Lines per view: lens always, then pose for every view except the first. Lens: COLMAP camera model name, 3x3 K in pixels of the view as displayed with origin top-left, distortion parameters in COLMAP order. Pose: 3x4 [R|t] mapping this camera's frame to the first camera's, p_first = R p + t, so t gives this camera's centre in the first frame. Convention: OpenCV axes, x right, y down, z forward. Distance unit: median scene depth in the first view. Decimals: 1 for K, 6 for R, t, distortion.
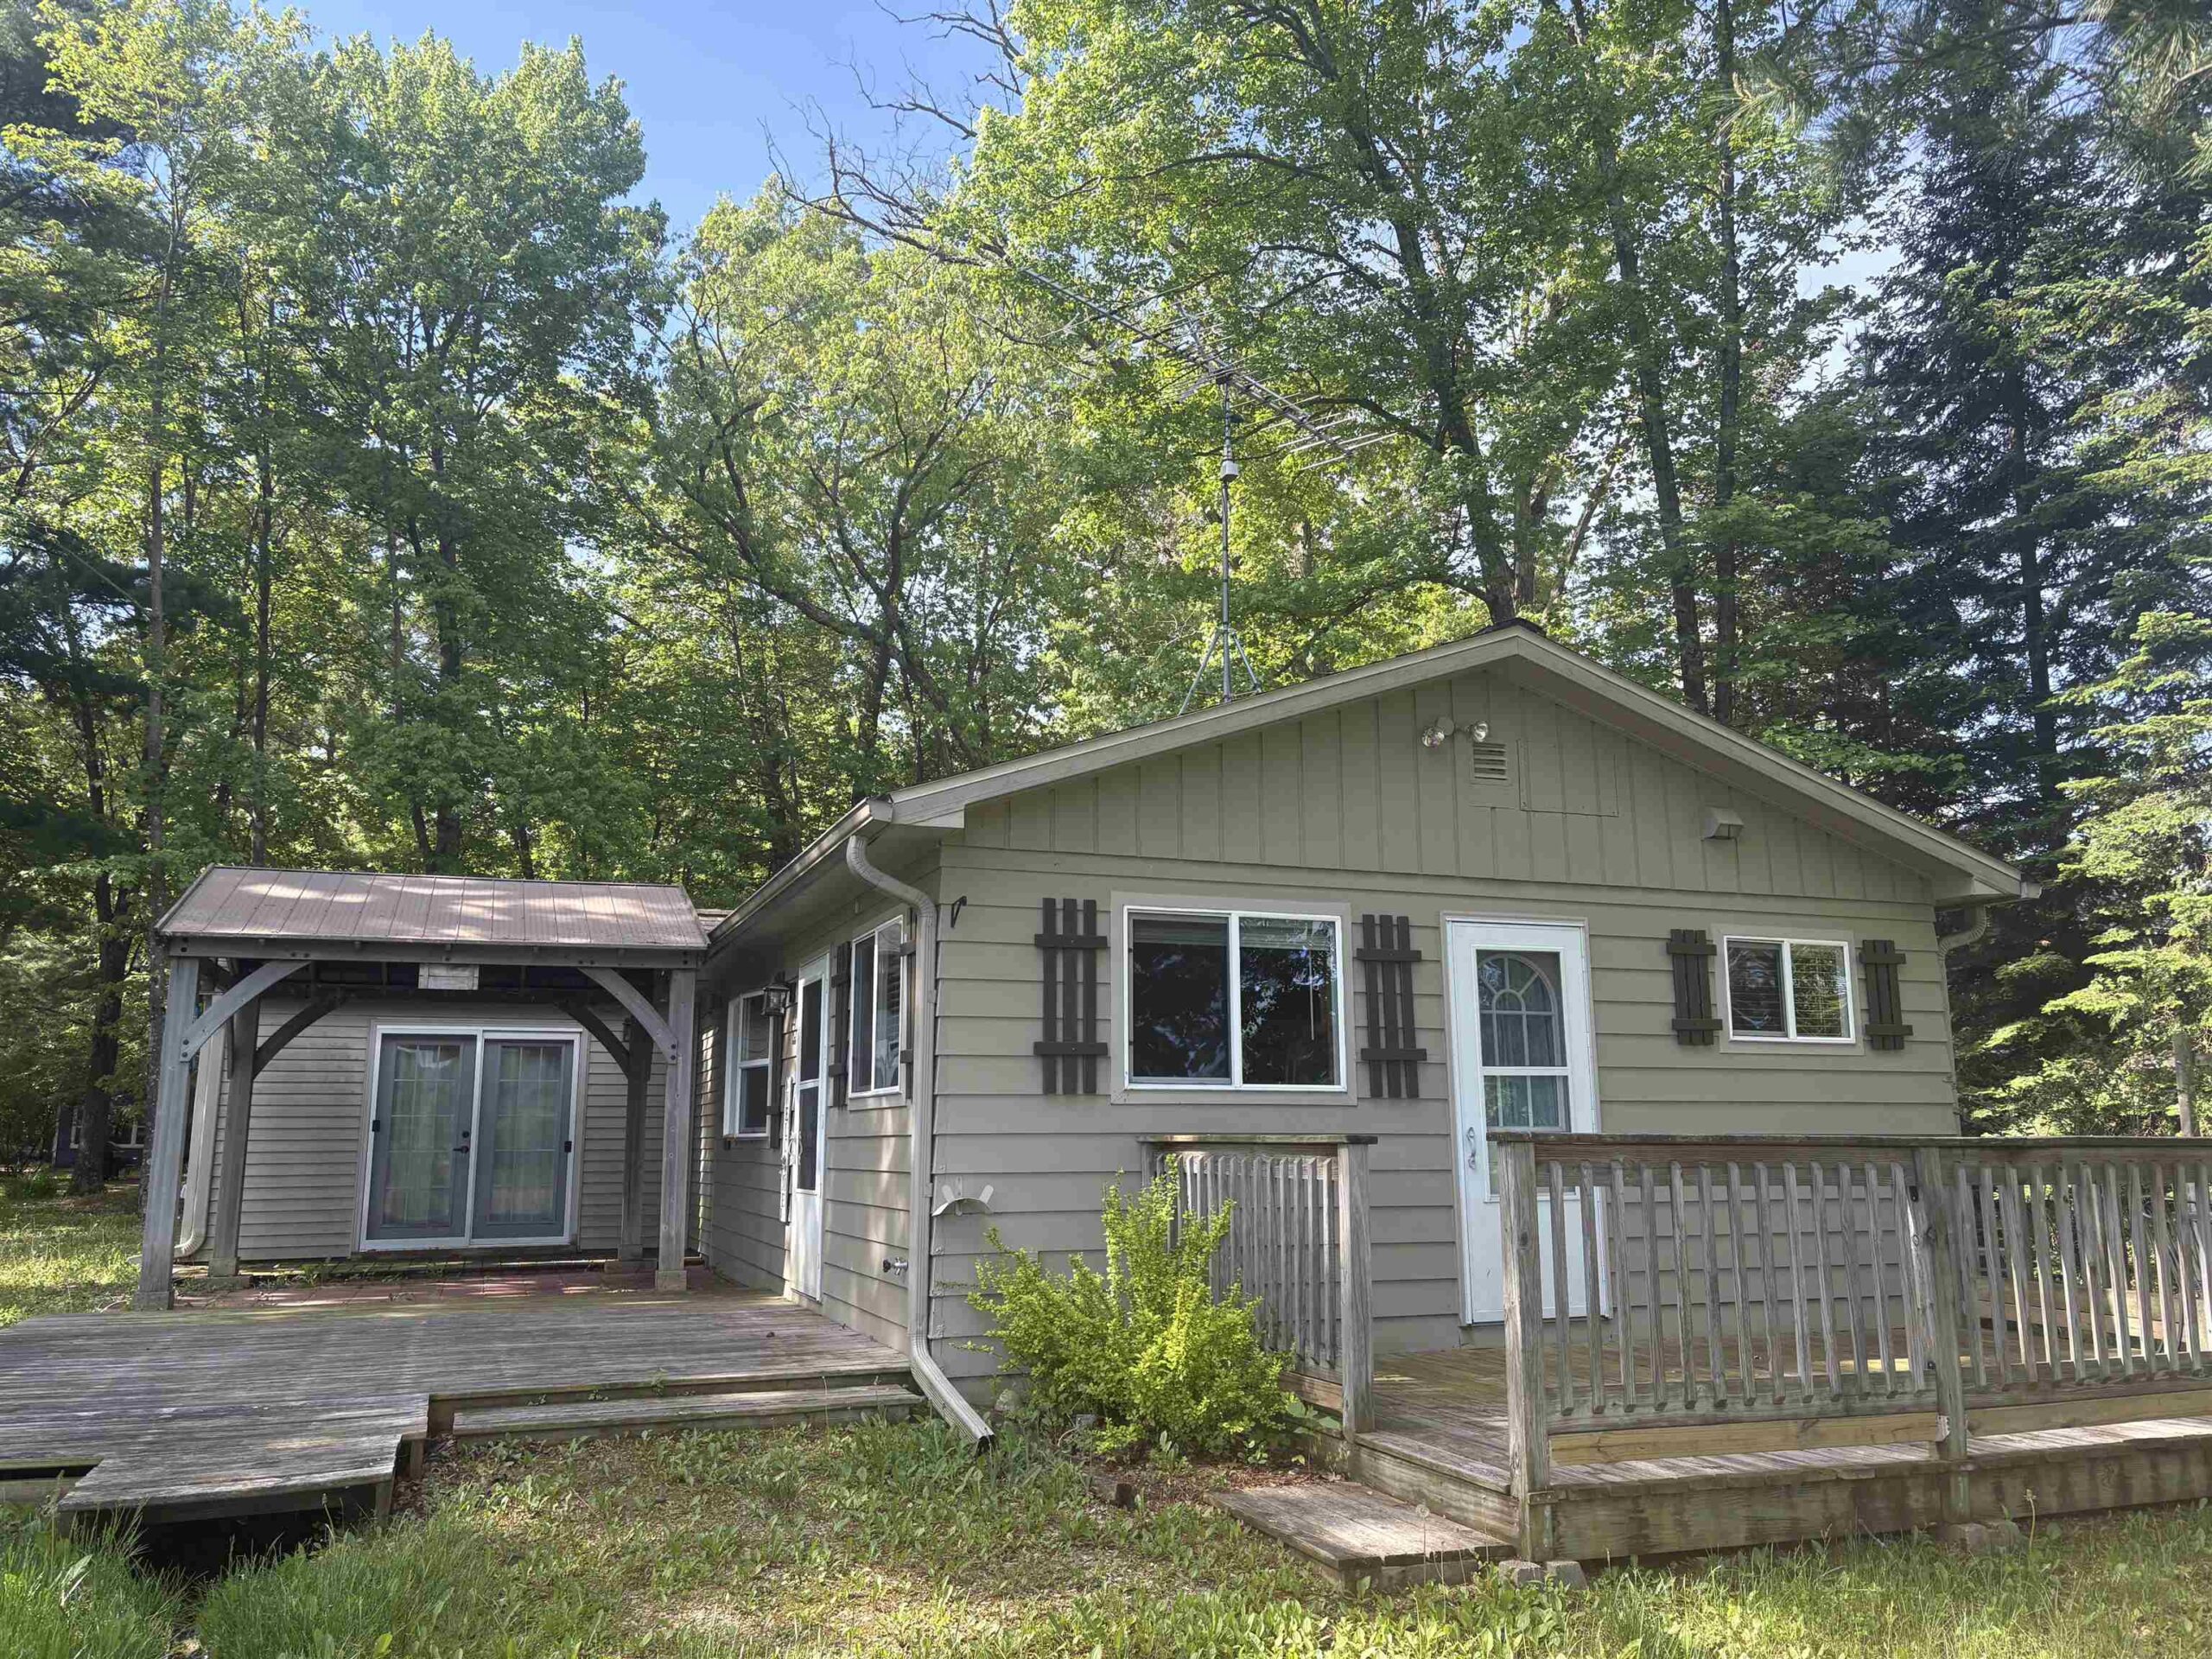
lens RADIAL K [[1667.5, 0, 1087.3], [0, 1667.5, 839.6], [0, 0, 1]] dist [0.089827, -0.083116]
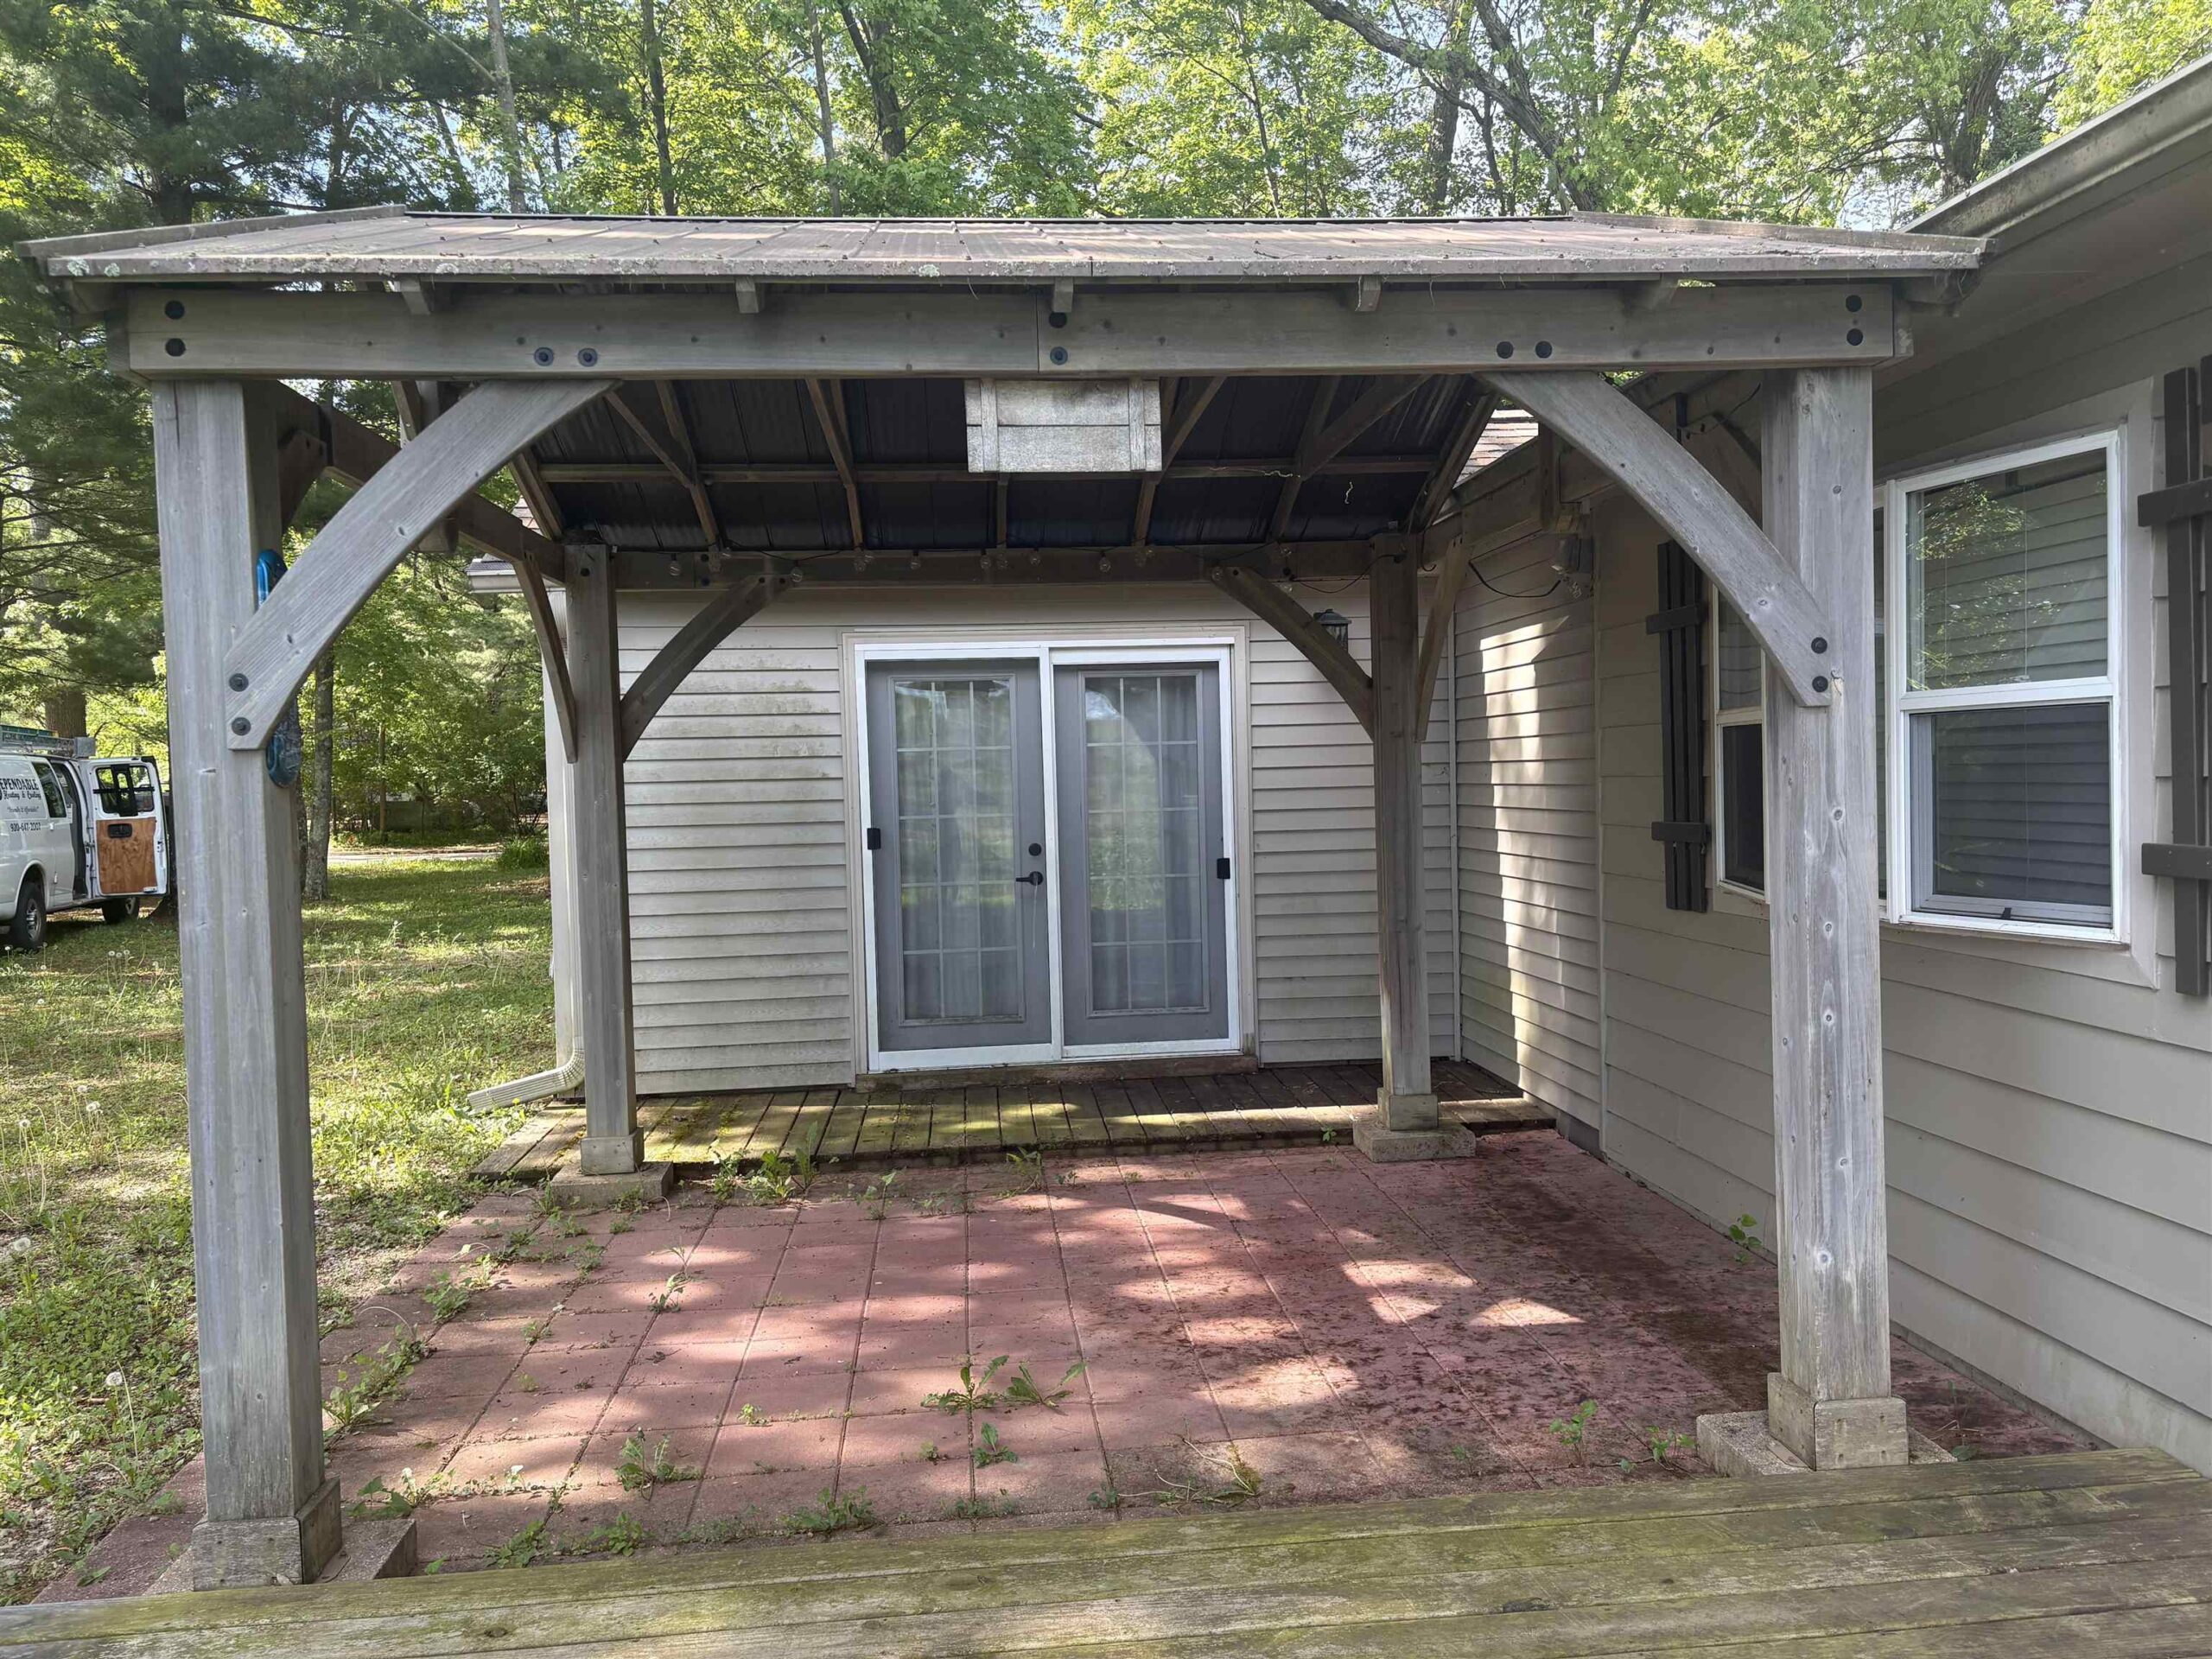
lens RADIAL K [[1667.5, 0, 1105.1], [0, 1667.5, 815.4], [0, 0, 1]] dist [0.089827, -0.083116]
pose [[0.968338, -0.019481, -0.248881, -0.366136], [0.070325, 0.977863, 0.197077, 0.108836], [0.239532, -0.208340, 0.948272, 0.871513]]
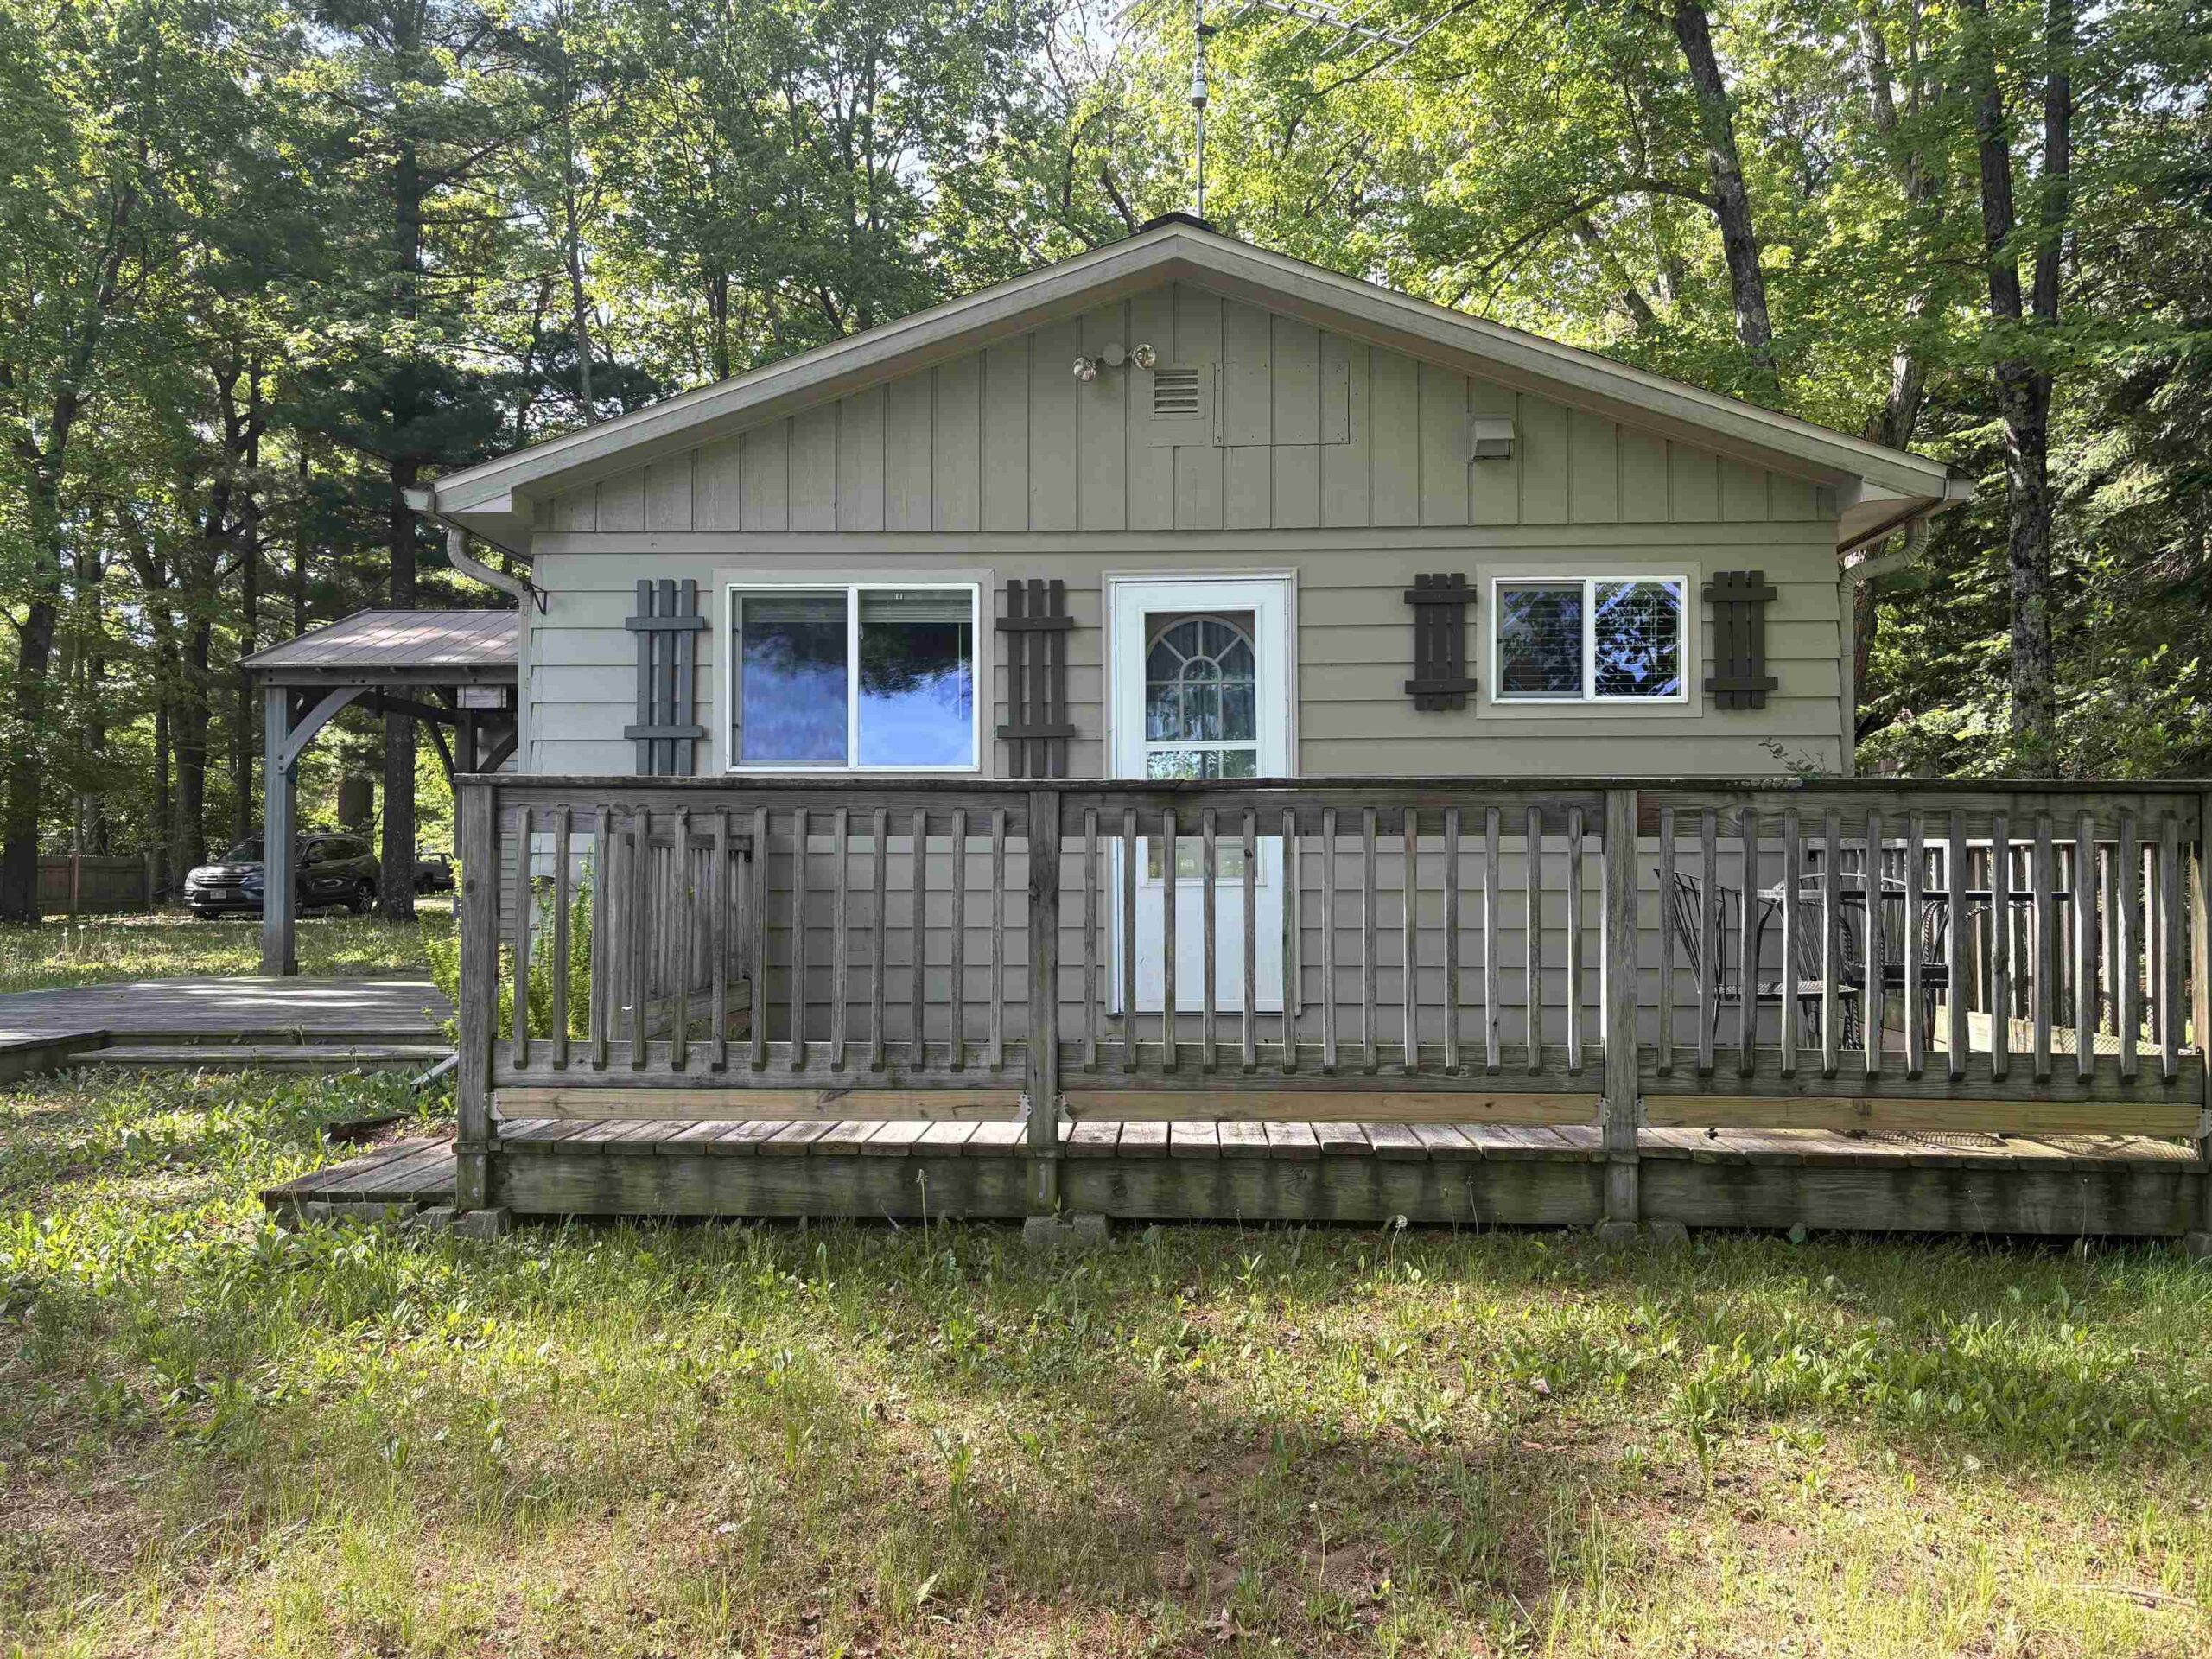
lens RADIAL K [[1667.5, 0, 1102.3], [0, 1667.5, 841.8], [0, 0, 1]] dist [0.089827, -0.083116]
pose [[0.917298, -0.005166, -0.398168, 0.534038], [0.065857, 0.988114, 0.138900, 0.058208], [0.392718, -0.153634, 0.906735, 0.161540]]
